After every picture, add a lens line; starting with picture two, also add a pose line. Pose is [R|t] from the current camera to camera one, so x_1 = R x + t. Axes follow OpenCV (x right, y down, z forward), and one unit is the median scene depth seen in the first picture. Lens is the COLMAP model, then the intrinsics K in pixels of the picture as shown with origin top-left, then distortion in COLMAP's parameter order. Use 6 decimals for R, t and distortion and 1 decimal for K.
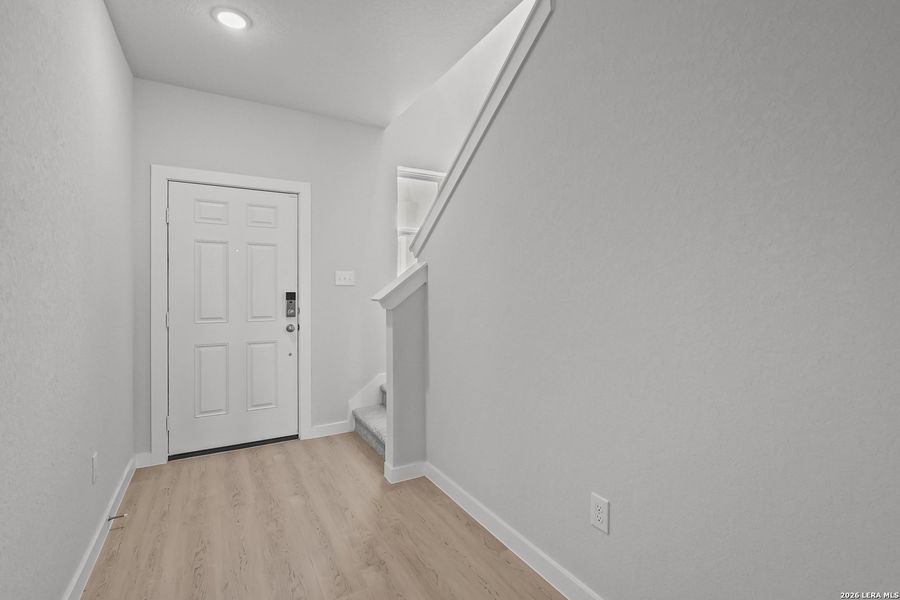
lens RADIAL K [[413.7, 0, 450.7], [0, 413.7, 290.2], [0, 0, 1]] dist [0.000705, -0.000202]
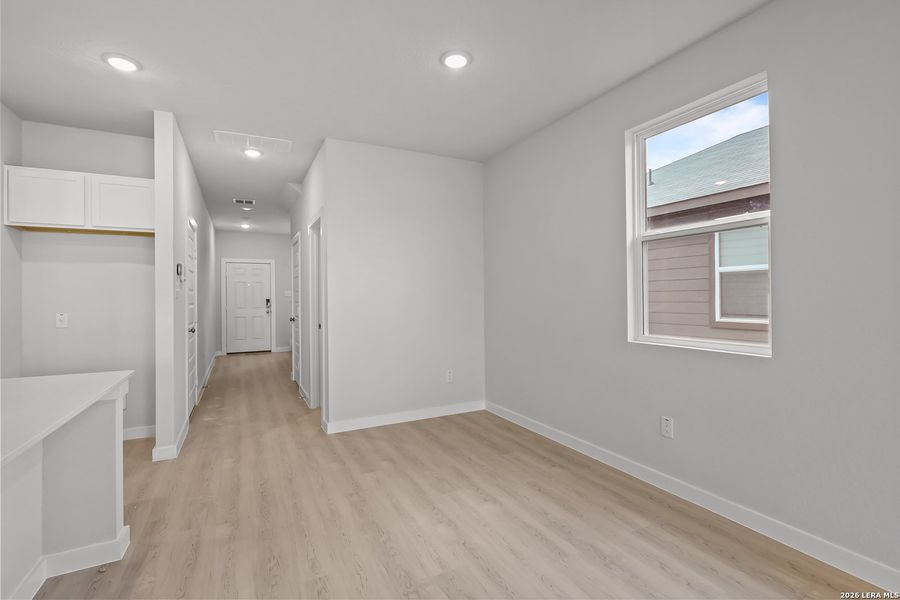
lens RADIAL K [[413.7, 0, 453.5], [0, 413.7, 295.7], [0, 0, 1]] dist [0.000705, -0.000202]
pose [[0.998467, -0.011391, -0.054160, 1.110810], [0.010693, 0.999856, -0.013152, 0.036548], [0.054302, 0.012553, 0.998446, -1.881783]]
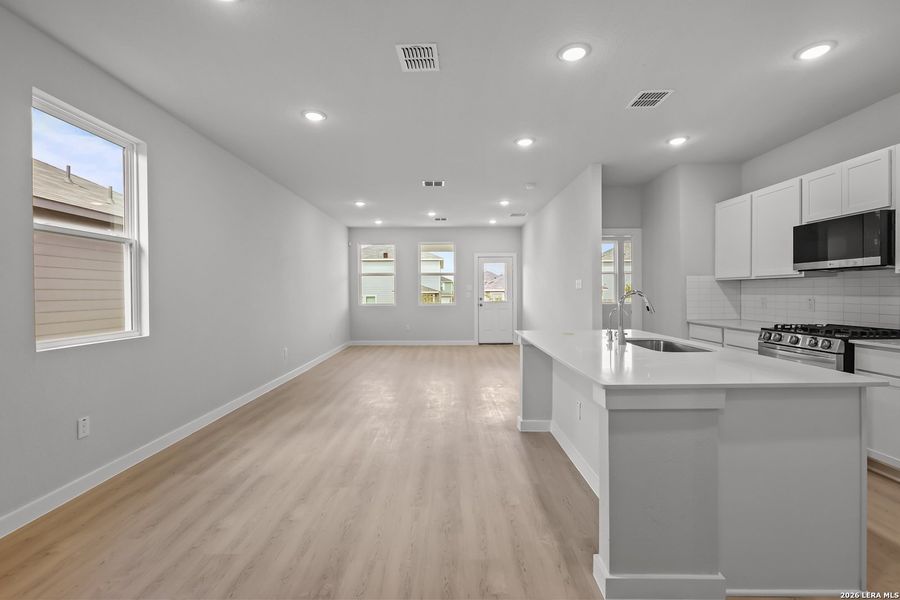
lens RADIAL K [[413.7, 0, 449.2], [0, 413.7, 295.3], [0, 0, 1]] dist [0.000705, -0.000202]
pose [[-0.861266, -0.001037, 0.508153, 0.453251], [0.010028, 0.999769, 0.019036, 0.024270], [-0.508055, 0.021491, -0.861056, -0.697178]]
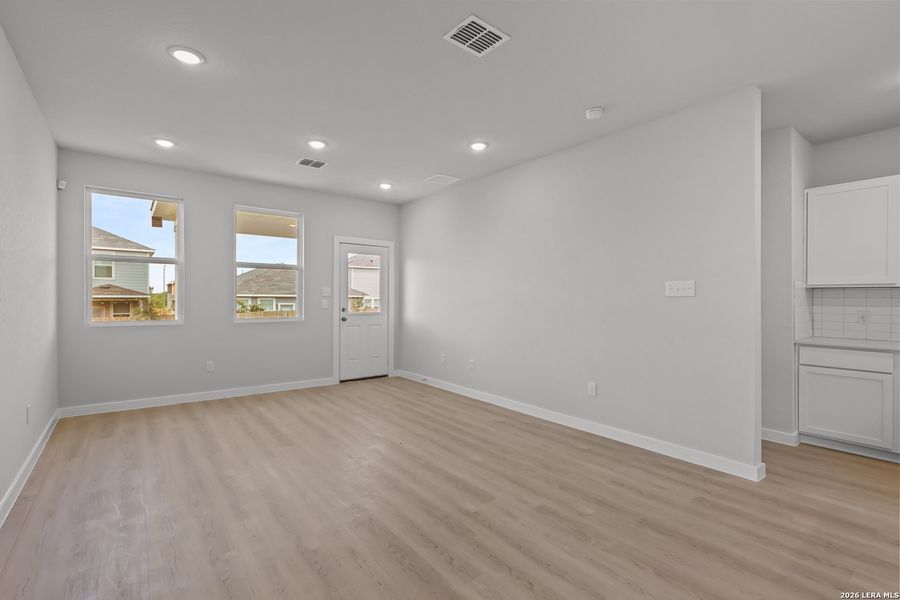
lens RADIAL K [[413.7, 0, 450.7], [0, 413.7, 297.8], [0, 0, 1]] dist [0.000705, -0.000202]
pose [[-0.991705, -0.006723, -0.128362, 1.555878], [-0.008089, 0.999916, 0.010125, 0.033793], [0.128283, 0.011079, -0.991676, -1.477626]]
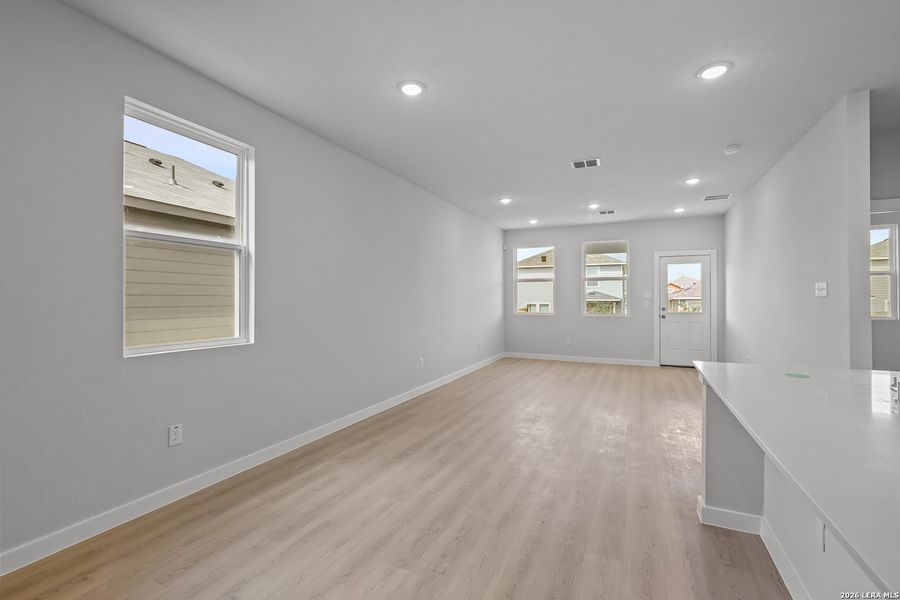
lens RADIAL K [[413.7, 0, 446.4], [0, 413.7, 296.7], [0, 0, 1]] dist [0.000705, -0.000202]
pose [[-0.567815, 0.003763, 0.823147, 0.522959], [0.007797, 0.999969, 0.000808, 0.026931], [-0.823119, 0.006877, -0.567827, -1.006783]]
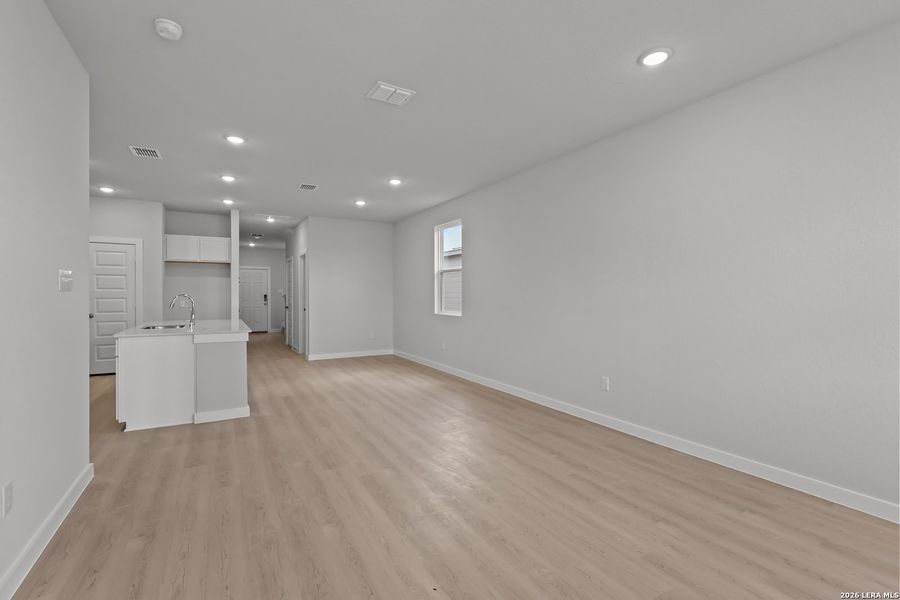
lens RADIAL K [[413.7, 0, 451.8], [0, 413.7, 299.0], [0, 0, 1]] dist [0.000705, -0.000202]
pose [[0.999903, -0.001367, -0.013872, 1.572831], [0.001366, 0.999999, -0.000096, 0.052887], [0.013872, 0.000077, 0.999904, -3.179339]]
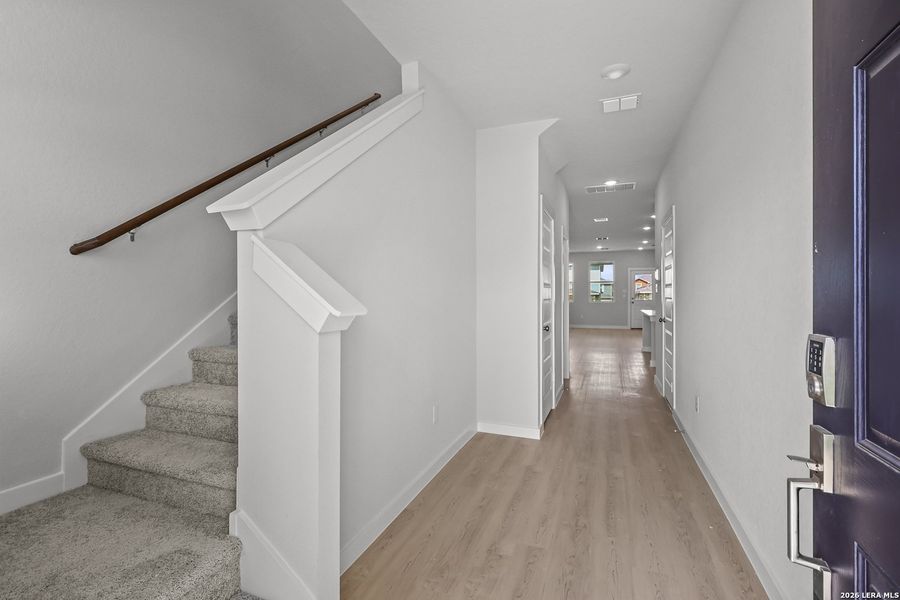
lens RADIAL K [[427.1, 0, 448.8], [0, 427.1, 296.2], [0, 0, 1]] dist [0.002253, 0.000073]
pose [[-0.628321, -0.004138, 0.777943, -0.578212], [0.010524, 0.999849, 0.013818, -0.001296], [-0.777883, 0.016869, -0.628182, 1.077367]]
